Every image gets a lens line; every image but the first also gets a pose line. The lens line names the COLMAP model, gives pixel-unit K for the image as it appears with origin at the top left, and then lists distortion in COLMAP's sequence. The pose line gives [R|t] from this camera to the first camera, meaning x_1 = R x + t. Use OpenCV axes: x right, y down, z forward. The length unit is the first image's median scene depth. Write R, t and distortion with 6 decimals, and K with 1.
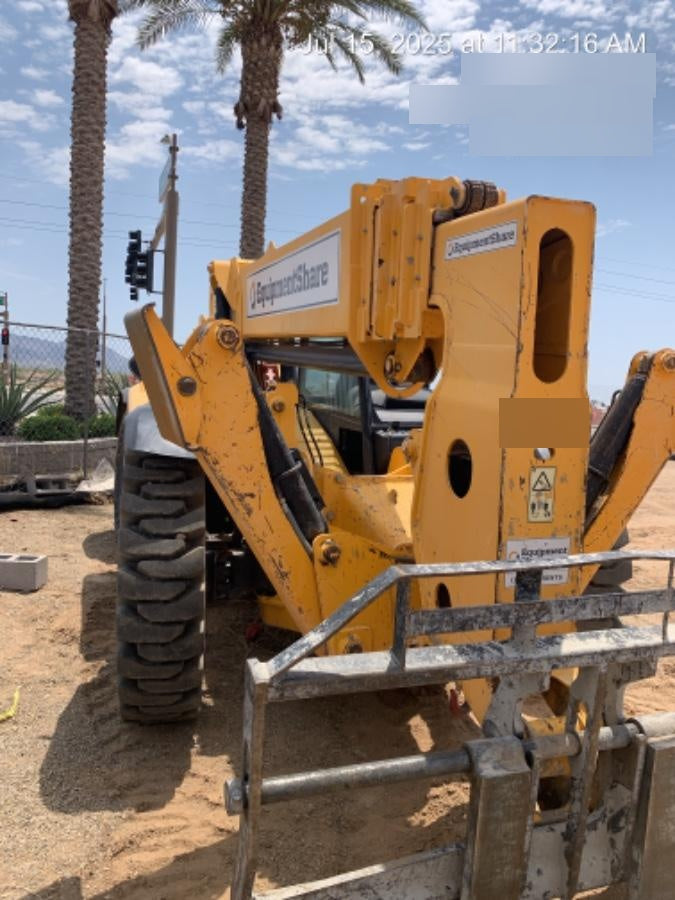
lens RADIAL K [[690.8, 0, 341.1], [0, 690.8, 448.3], [0, 0, 1]] dist [0.033612, -0.020334]
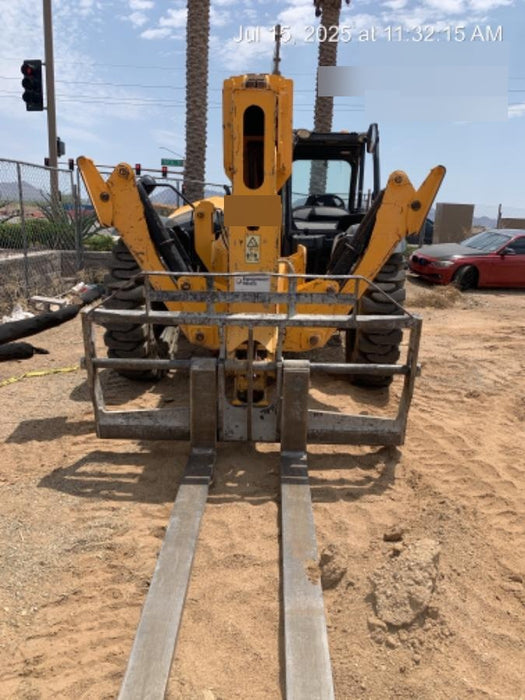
lens RADIAL K [[537.3, 0, 263.8], [0, 537.3, 351.2], [0, 0, 1]] dist [0.033612, -0.020334]
pose [[0.947181, 0.065717, -0.313896, 0.618216], [-0.021646, 0.989648, 0.141874, 0.102842], [0.319970, -0.127585, 0.938798, -0.348475]]
